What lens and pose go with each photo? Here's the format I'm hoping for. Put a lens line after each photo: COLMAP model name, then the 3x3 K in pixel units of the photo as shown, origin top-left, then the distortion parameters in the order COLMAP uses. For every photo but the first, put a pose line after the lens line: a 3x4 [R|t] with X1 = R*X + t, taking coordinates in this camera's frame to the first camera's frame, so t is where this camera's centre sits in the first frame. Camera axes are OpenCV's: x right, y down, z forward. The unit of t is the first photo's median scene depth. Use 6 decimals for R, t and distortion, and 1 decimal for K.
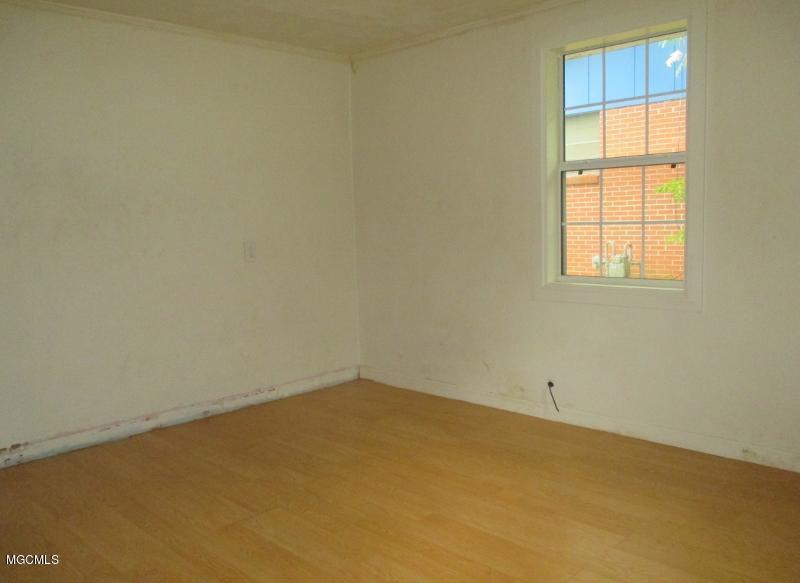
lens RADIAL K [[694.1, 0, 400.0], [0, 694.1, 291.5], [0, 0, 1]] dist [0.000366, 0.000547]
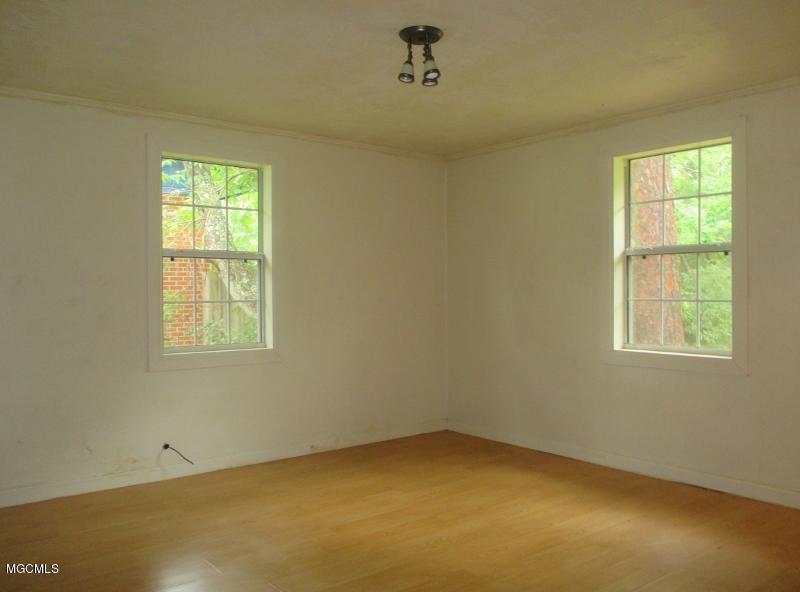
lens RADIAL K [[677.7, 0, 400.0], [0, 677.7, 296.0], [0, 0, 1]] dist [-0.002768, -0.003355]
pose [[0.110236, 0.021468, 0.993674, -0.859595], [0.101043, 0.994345, -0.032692, -0.033495], [-0.988756, 0.104007, 0.107444, 0.513452]]
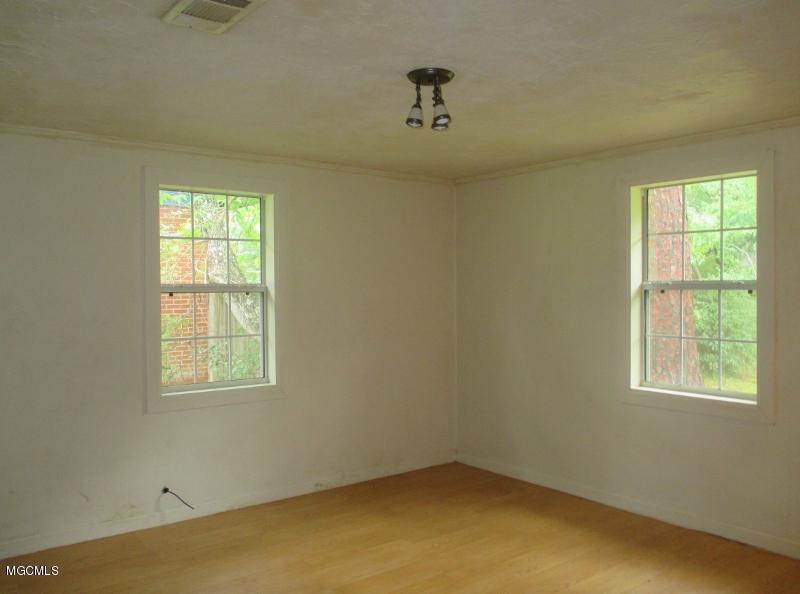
lens RADIAL K [[675.2, 0, 400.0], [0, 675.2, 297.0], [0, 0, 1]] dist [-0.007389, 0.002243]
pose [[0.120335, 0.013663, 0.992639, -0.810183], [0.101574, 0.994488, -0.026002, -0.102976], [-0.987523, 0.103955, 0.118284, 0.513134]]
